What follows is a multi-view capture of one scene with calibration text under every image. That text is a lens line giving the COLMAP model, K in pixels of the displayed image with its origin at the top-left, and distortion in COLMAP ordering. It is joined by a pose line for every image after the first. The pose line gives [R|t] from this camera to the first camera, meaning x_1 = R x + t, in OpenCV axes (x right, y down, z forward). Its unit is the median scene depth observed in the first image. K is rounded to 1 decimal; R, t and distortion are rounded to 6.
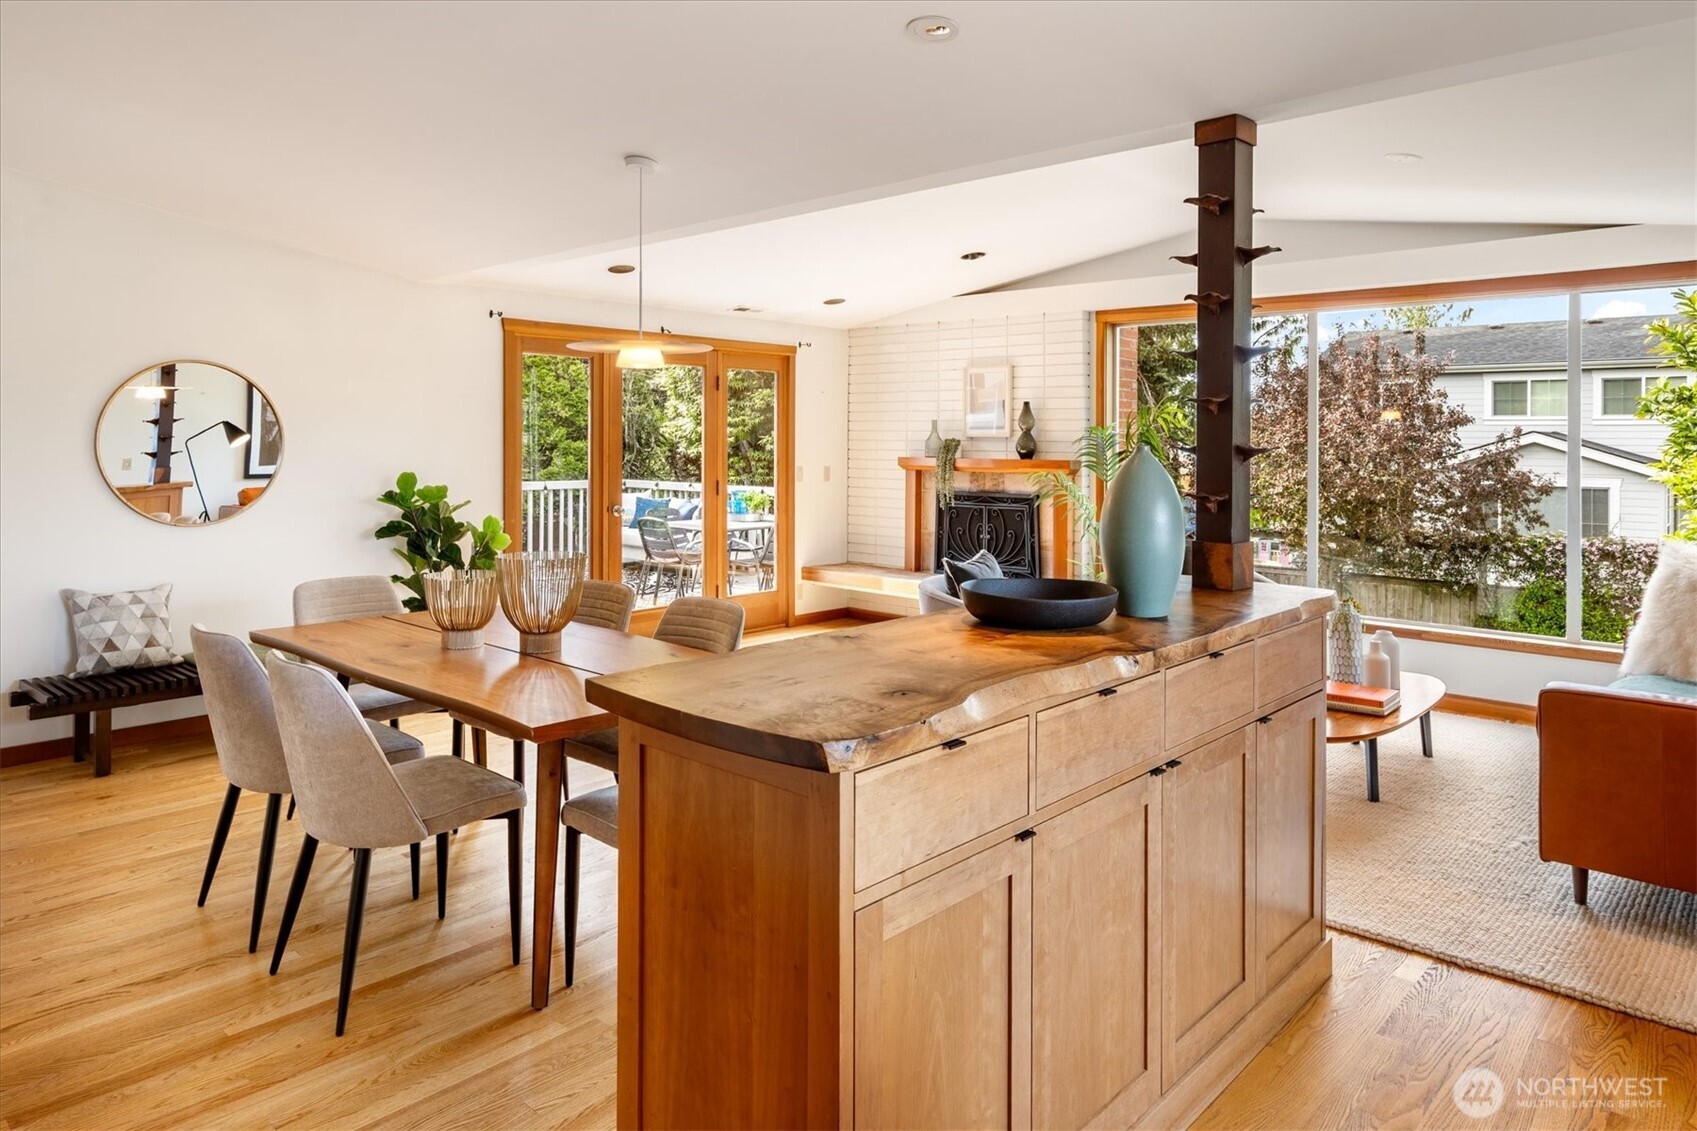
lens RADIAL K [[1103.2, 0, 828.7], [0, 1103.2, 439.2], [0, 0, 1]] dist [0.005701, -0.008135]
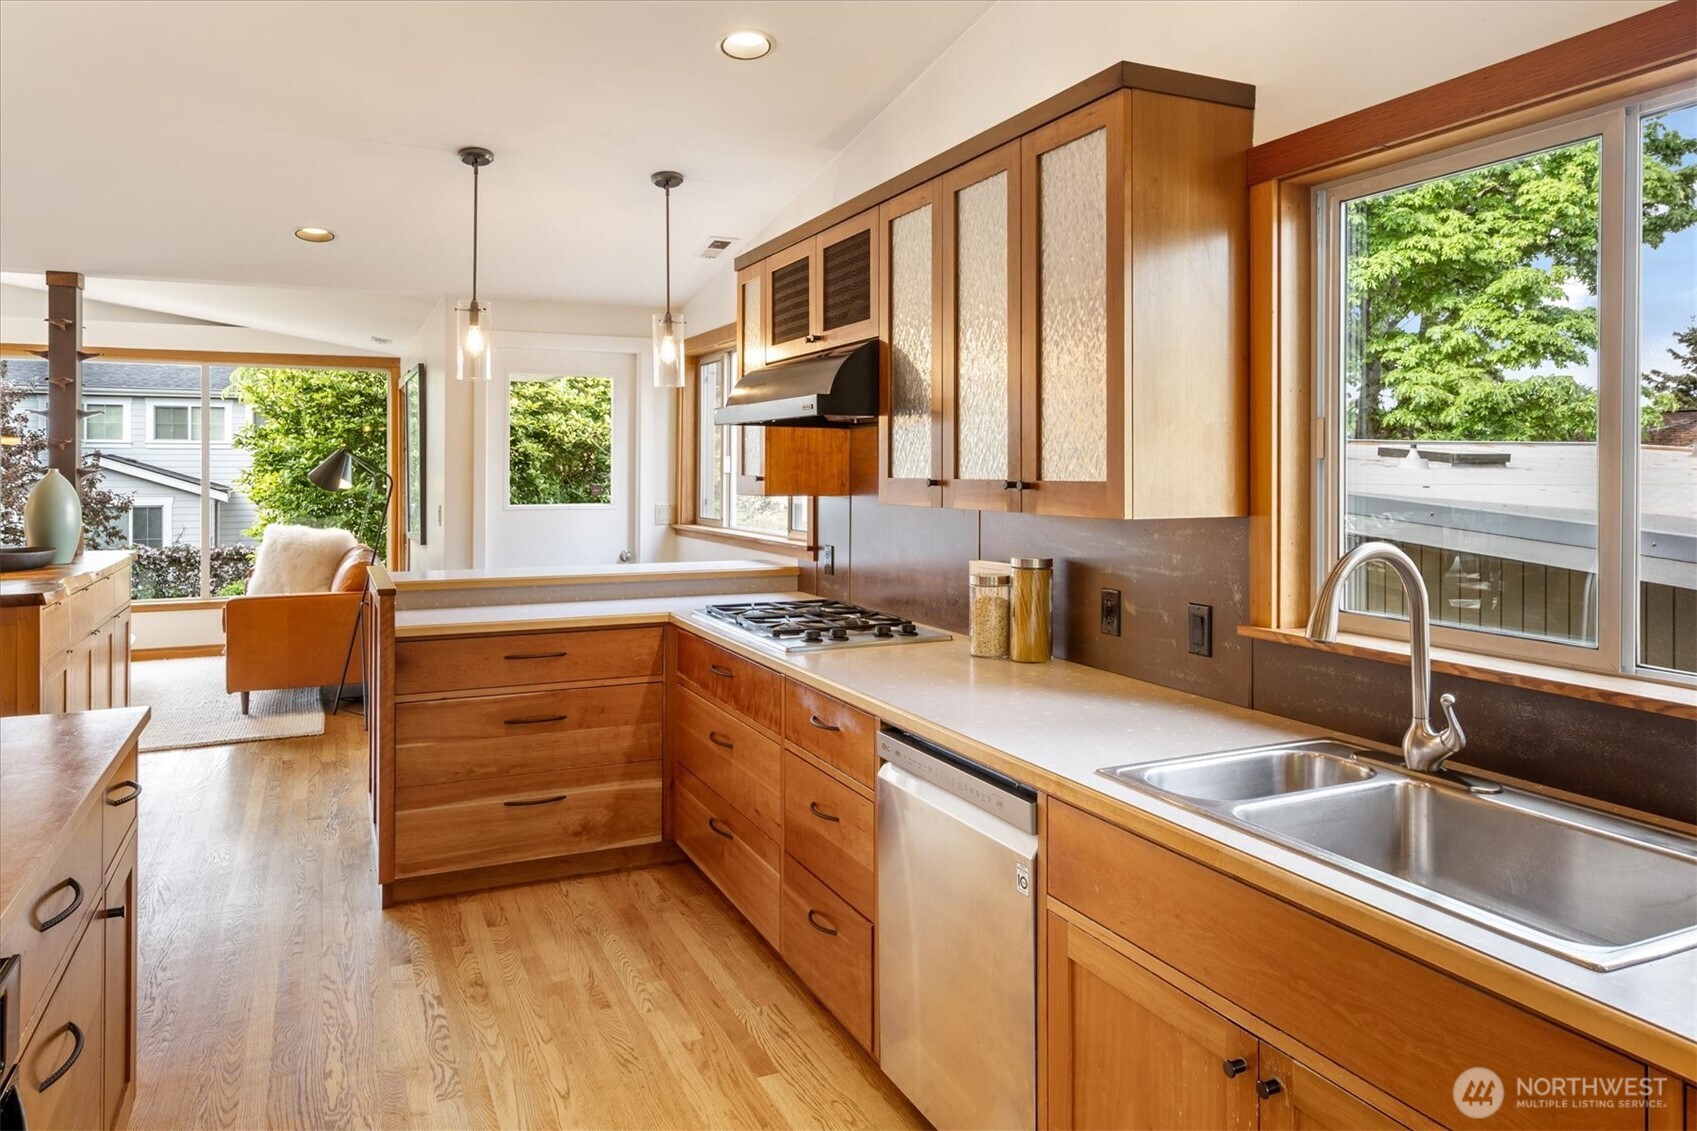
lens RADIAL K [[1103.2, 0, 829.2], [0, 1103.2, 446.2], [0, 0, 1]] dist [0.005701, -0.008135]
pose [[0.392833, 0.011598, 0.919537, -0.100028], [0.000970, 0.999915, -0.013026, -0.000867], [-0.919609, 0.006009, 0.392788, -0.098855]]
